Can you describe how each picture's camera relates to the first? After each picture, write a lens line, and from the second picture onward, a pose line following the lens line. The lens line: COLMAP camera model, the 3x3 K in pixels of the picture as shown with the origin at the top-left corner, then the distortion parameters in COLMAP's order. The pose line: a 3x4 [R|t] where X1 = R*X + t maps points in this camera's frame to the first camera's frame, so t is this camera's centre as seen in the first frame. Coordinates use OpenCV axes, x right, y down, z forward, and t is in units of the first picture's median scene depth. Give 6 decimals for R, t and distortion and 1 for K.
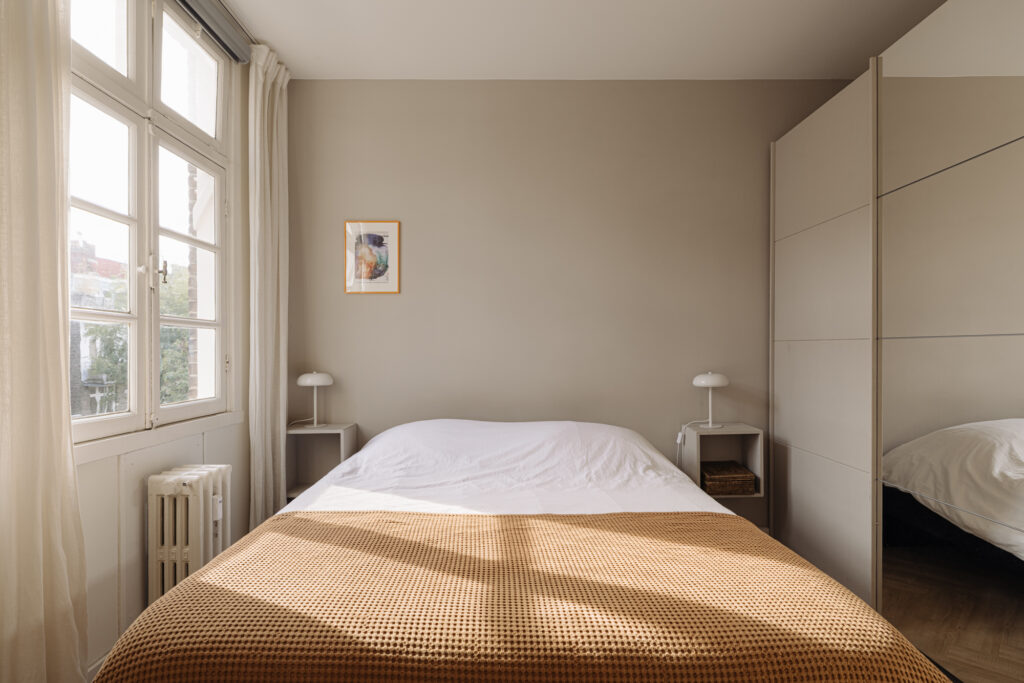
lens RADIAL K [[543.3, 0, 513.6], [0, 543.3, 362.3], [0, 0, 1]] dist [0.002082, 0.000446]
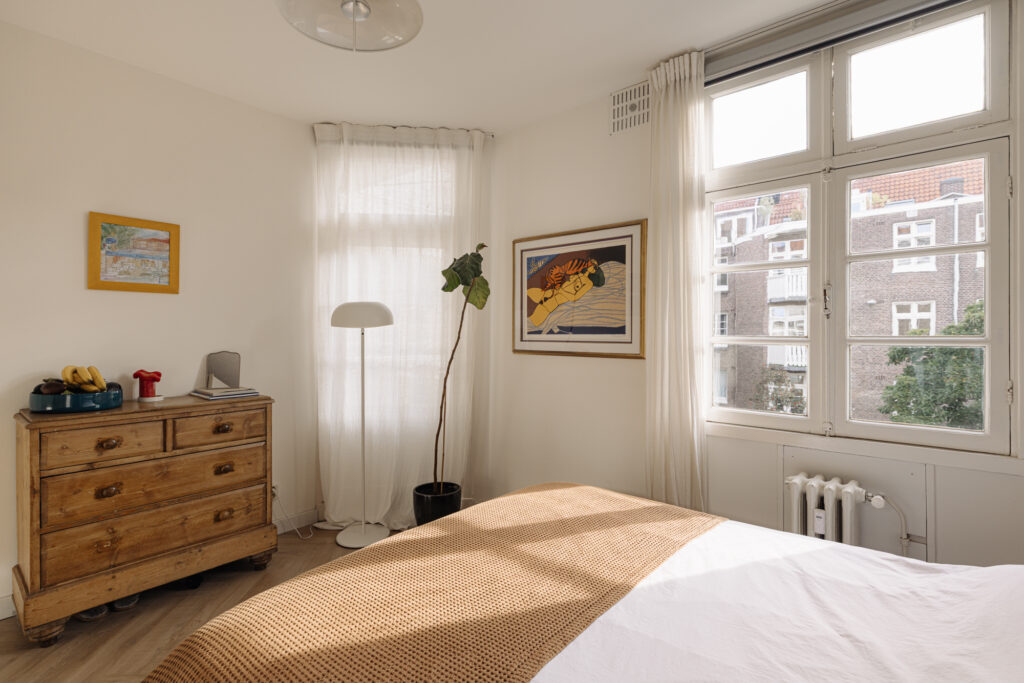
lens RADIAL K [[492.1, 0, 512.5], [0, 492.1, 320.5], [0, 0, 1]] dist [0.000766, 0.000651]
pose [[-0.648735, -0.016224, -0.760841, 0.431601], [-0.012670, 0.999864, -0.010518, -0.077285], [0.760909, 0.002816, -0.648853, 0.893177]]
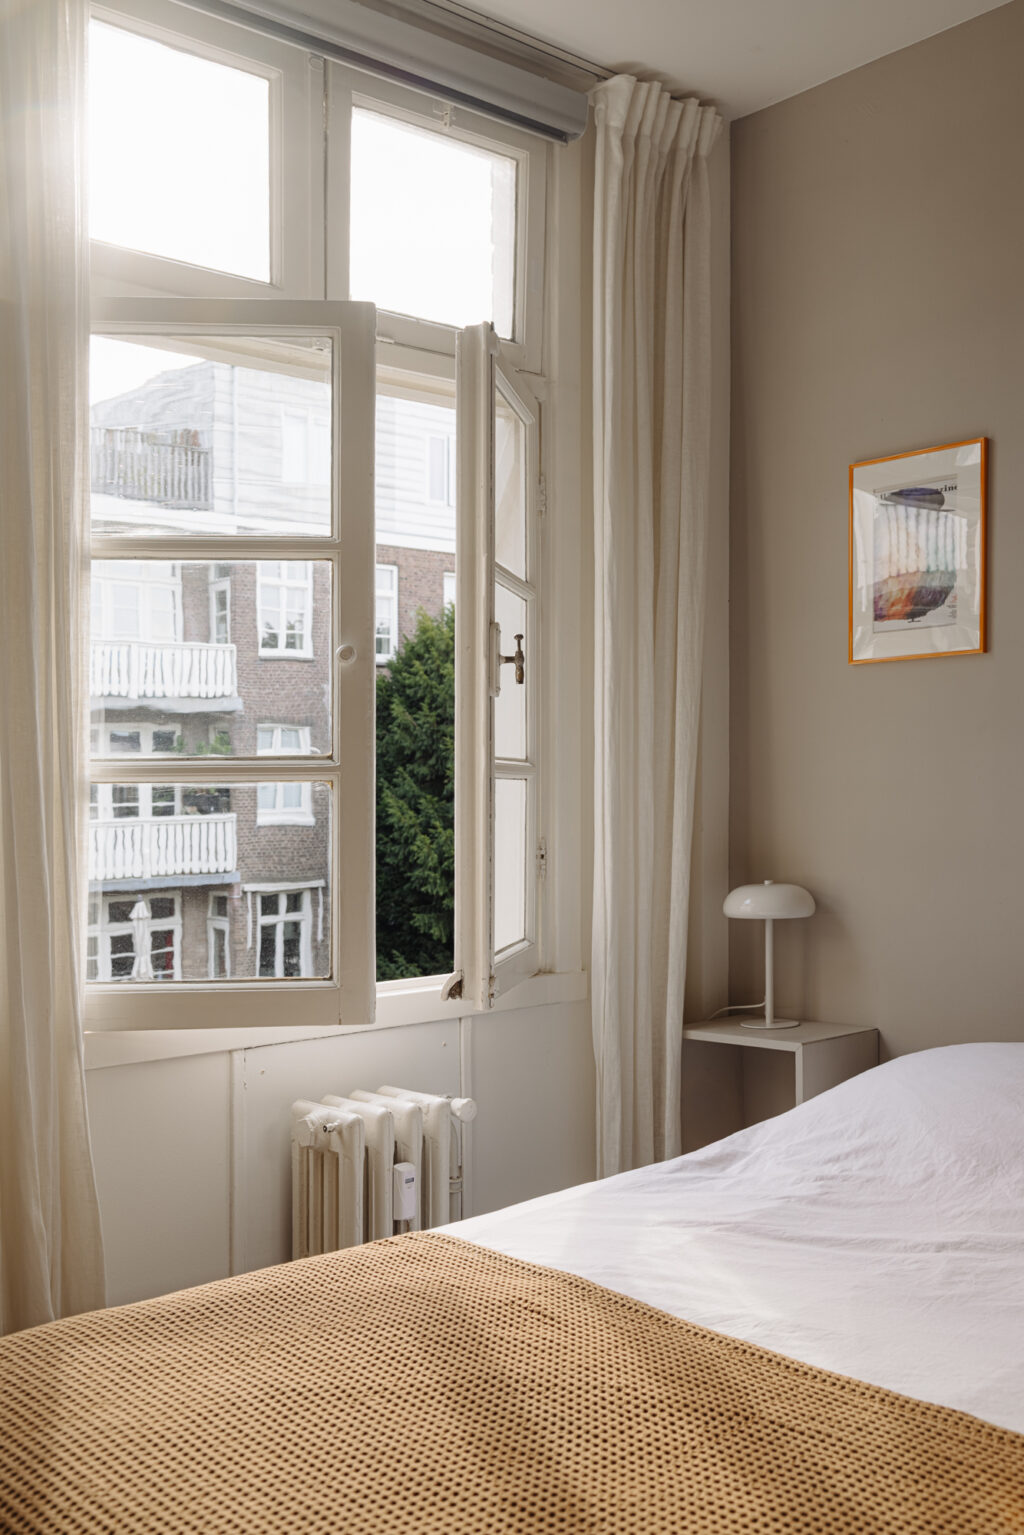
lens RADIAL K [[1539.8, 0, 510.8], [0, 1539.8, 832.2], [0, 0, 1]] dist [-0.008130, -0.003979]
pose [[0.665810, 0.007946, -0.746079, 0.348774], [0.000402, 0.999939, 0.011008, -0.031483], [0.746122, -0.007629, 0.665766, 0.174259]]
